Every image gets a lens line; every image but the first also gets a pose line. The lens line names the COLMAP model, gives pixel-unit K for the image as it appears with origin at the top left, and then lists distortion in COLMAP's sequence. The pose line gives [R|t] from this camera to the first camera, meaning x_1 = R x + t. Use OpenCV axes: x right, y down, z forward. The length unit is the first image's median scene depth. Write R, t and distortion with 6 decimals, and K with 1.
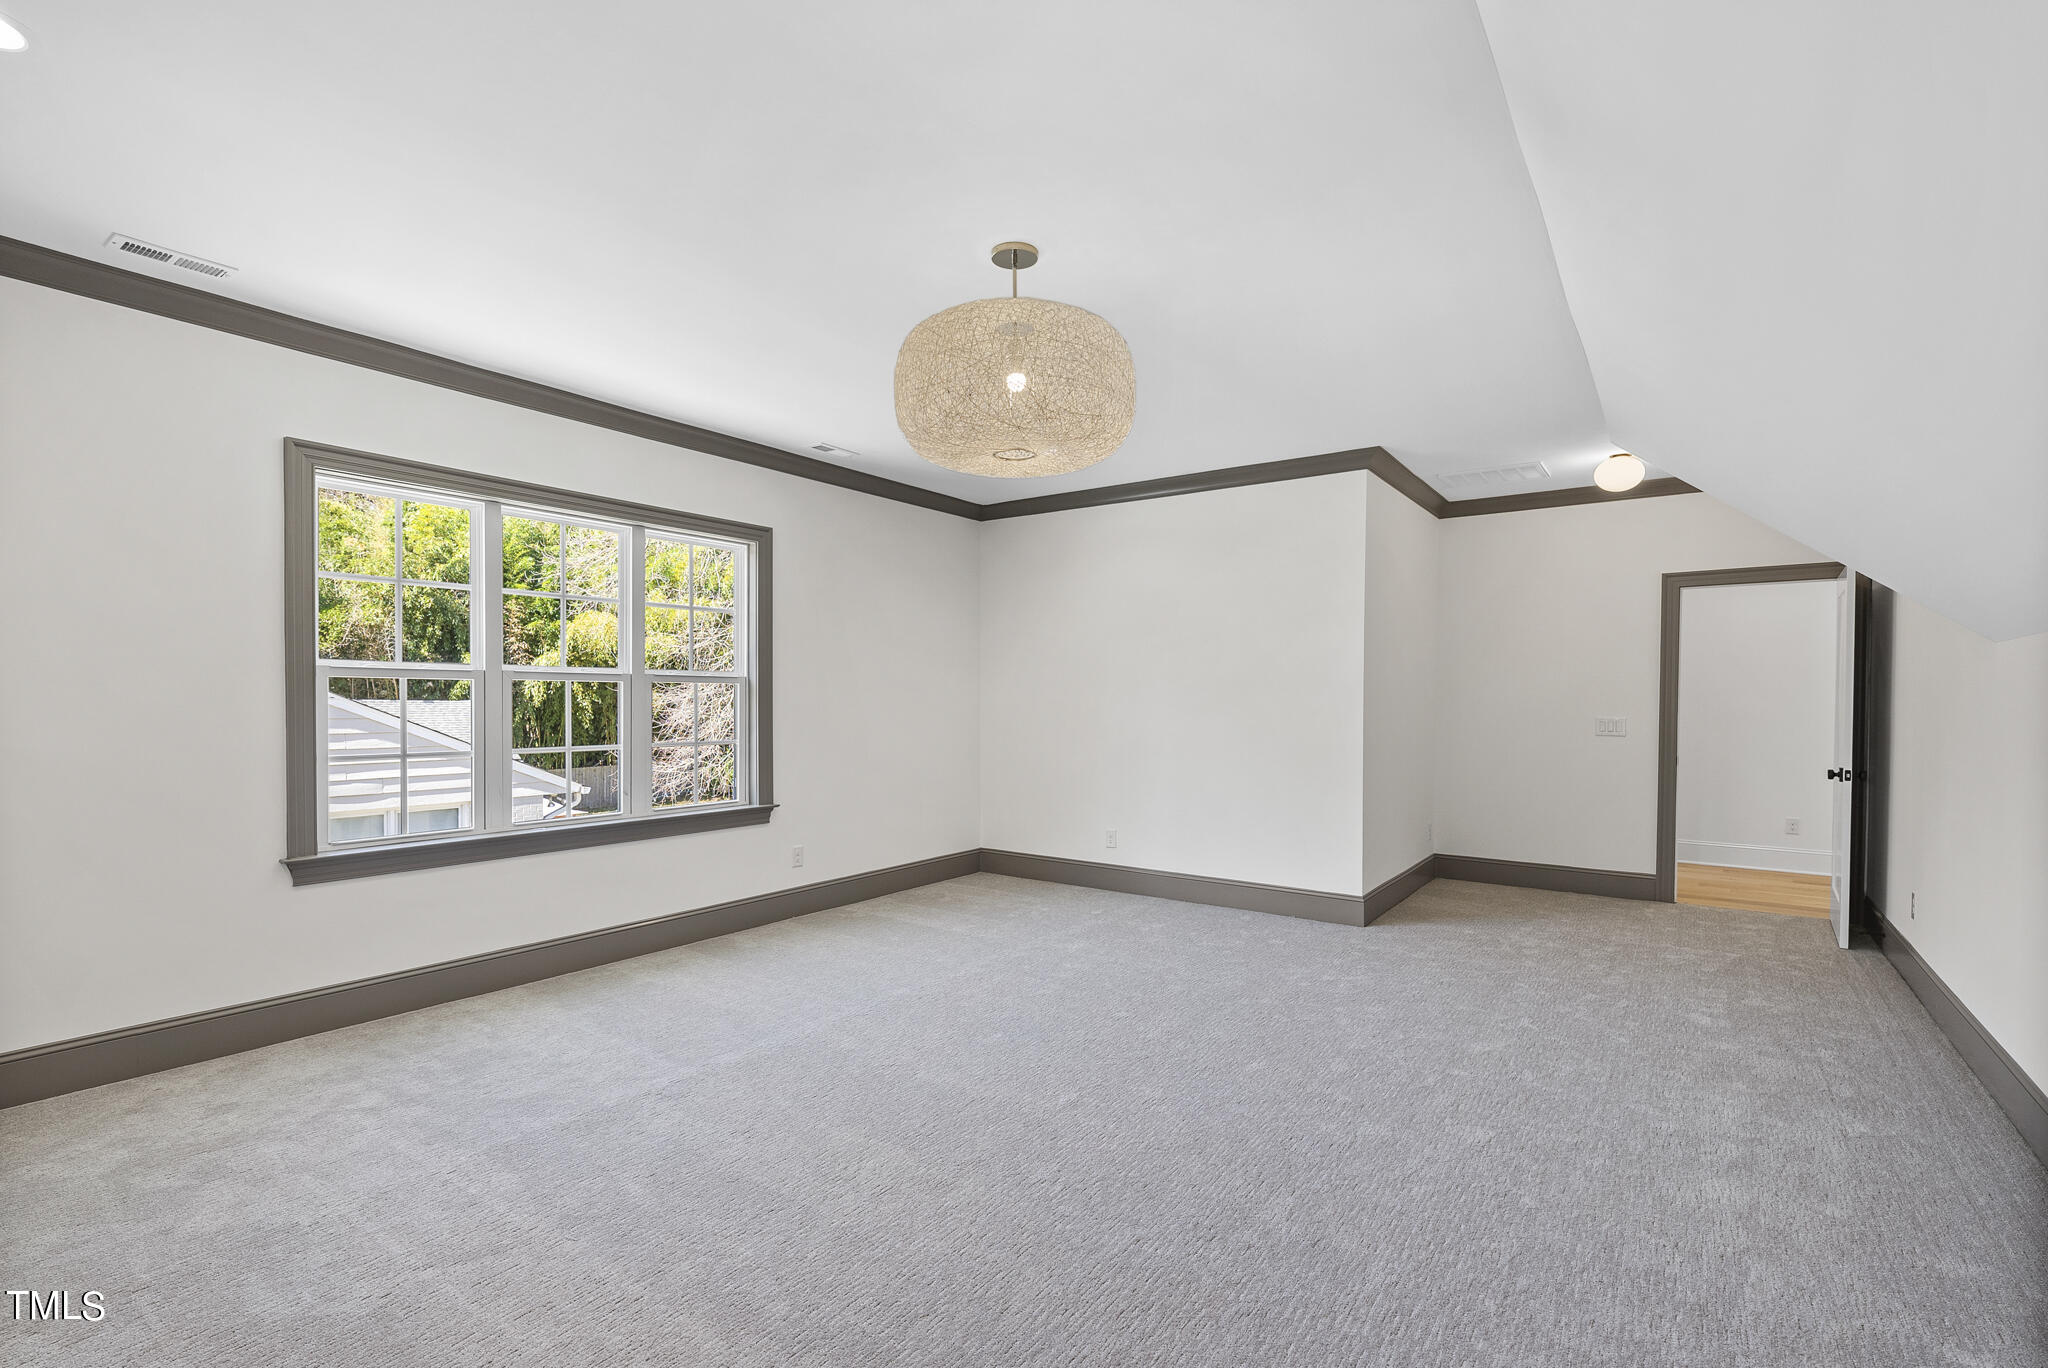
lens RADIAL K [[917.2, 0, 1024.0], [0, 917.2, 684.0], [0, 0, 1]] dist [0.000916, 0.000104]
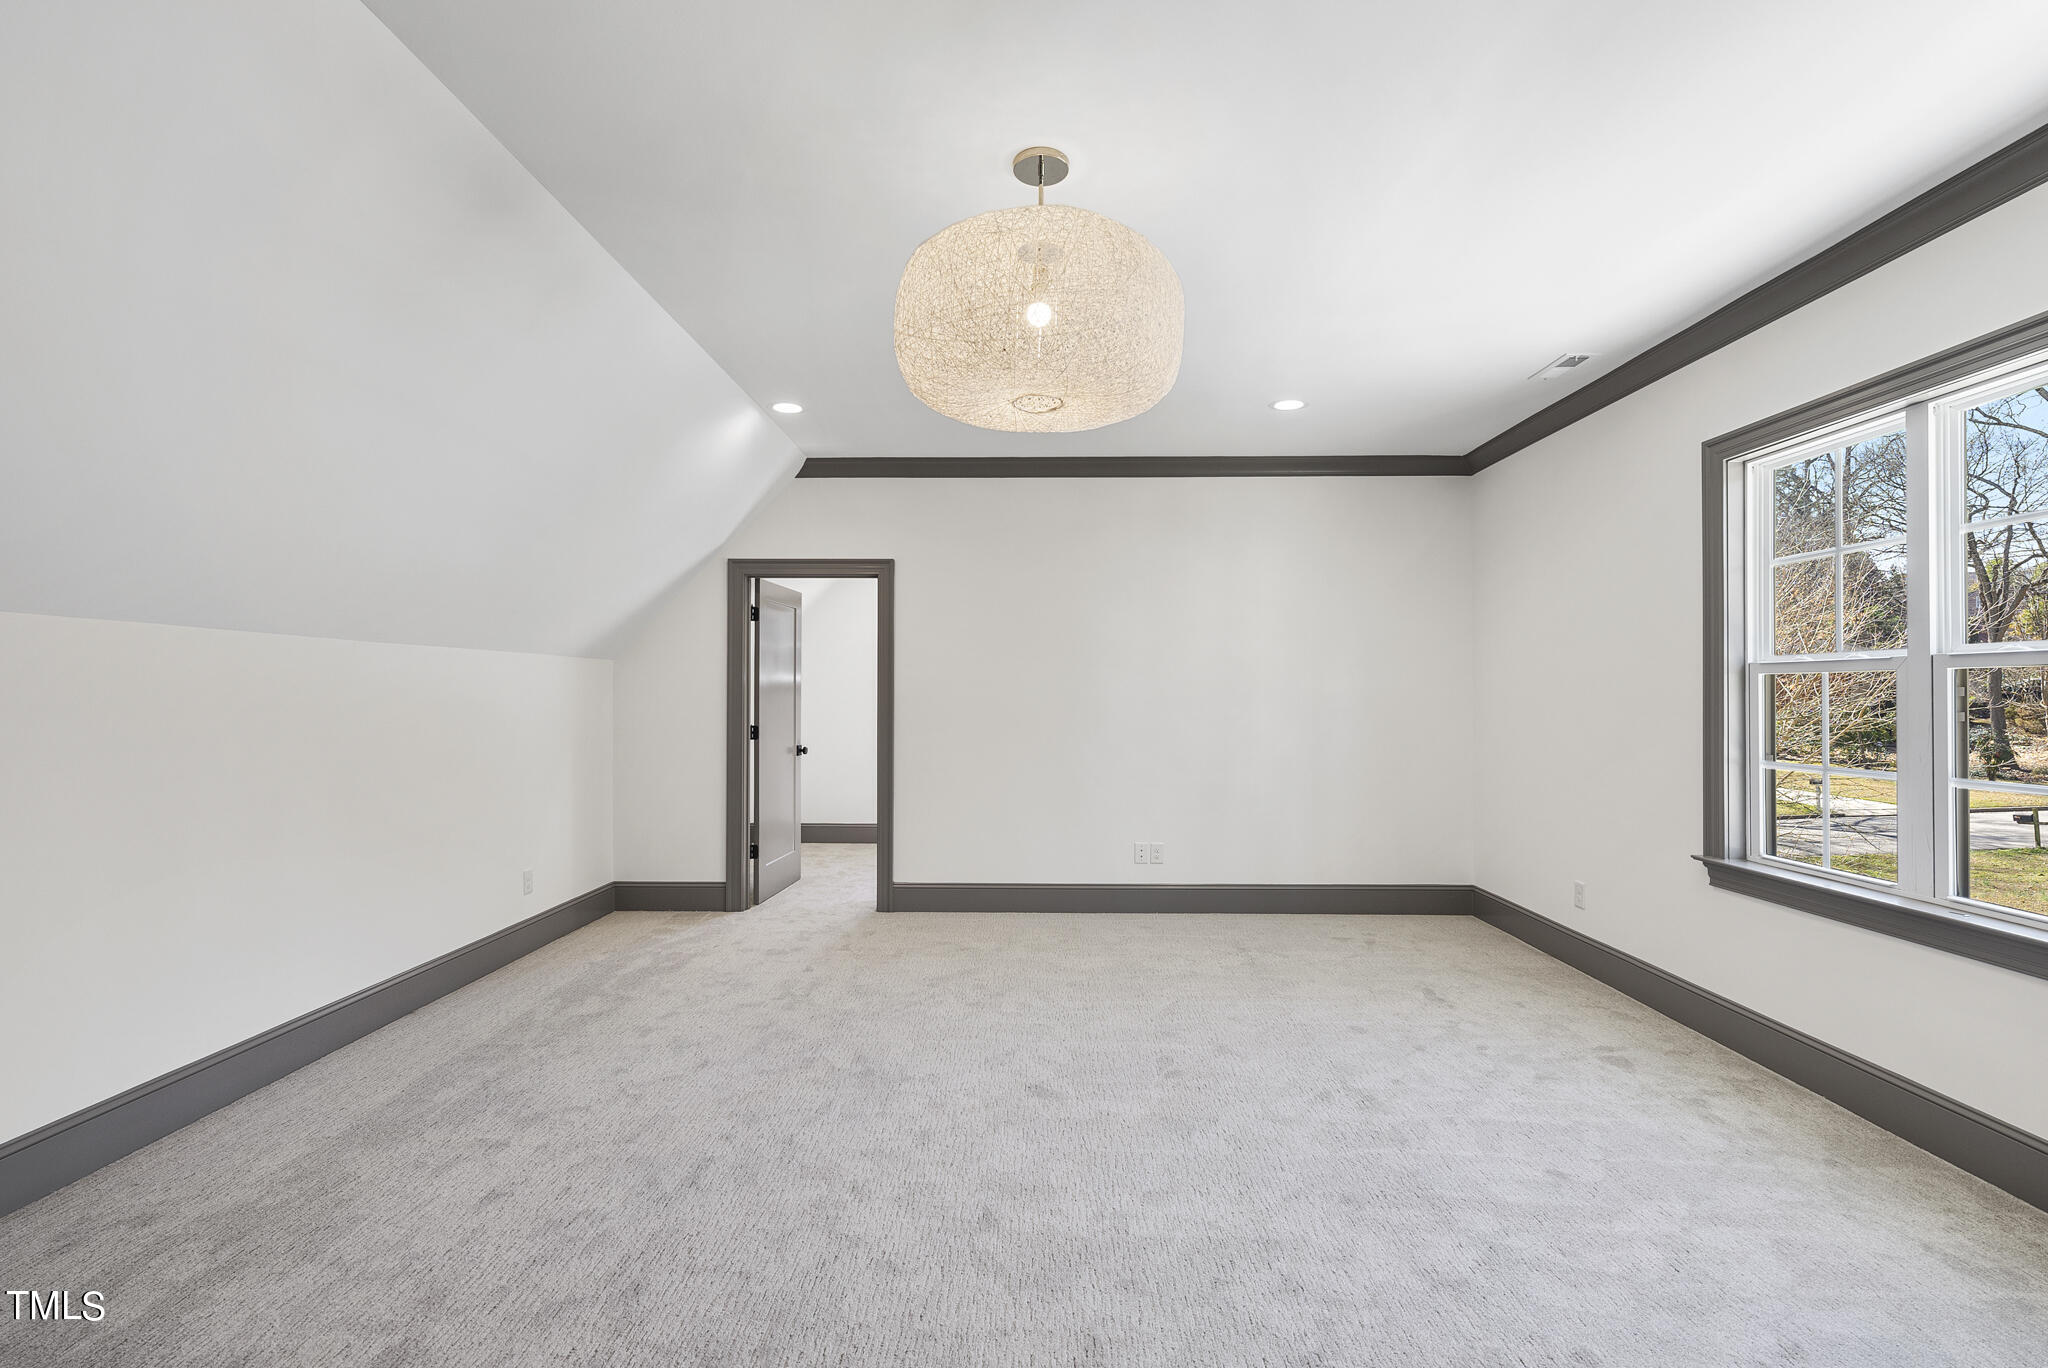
lens RADIAL K [[917.2, 0, 1024.0], [0, 917.2, 684.0], [0, 0, 1]] dist [0.000916, 0.000104]
pose [[-0.819512, -0.010550, -0.572966, 0.399952], [0.007381, 0.999553, -0.028961, 0.024011], [0.573015, -0.027963, -0.819068, 1.407564]]
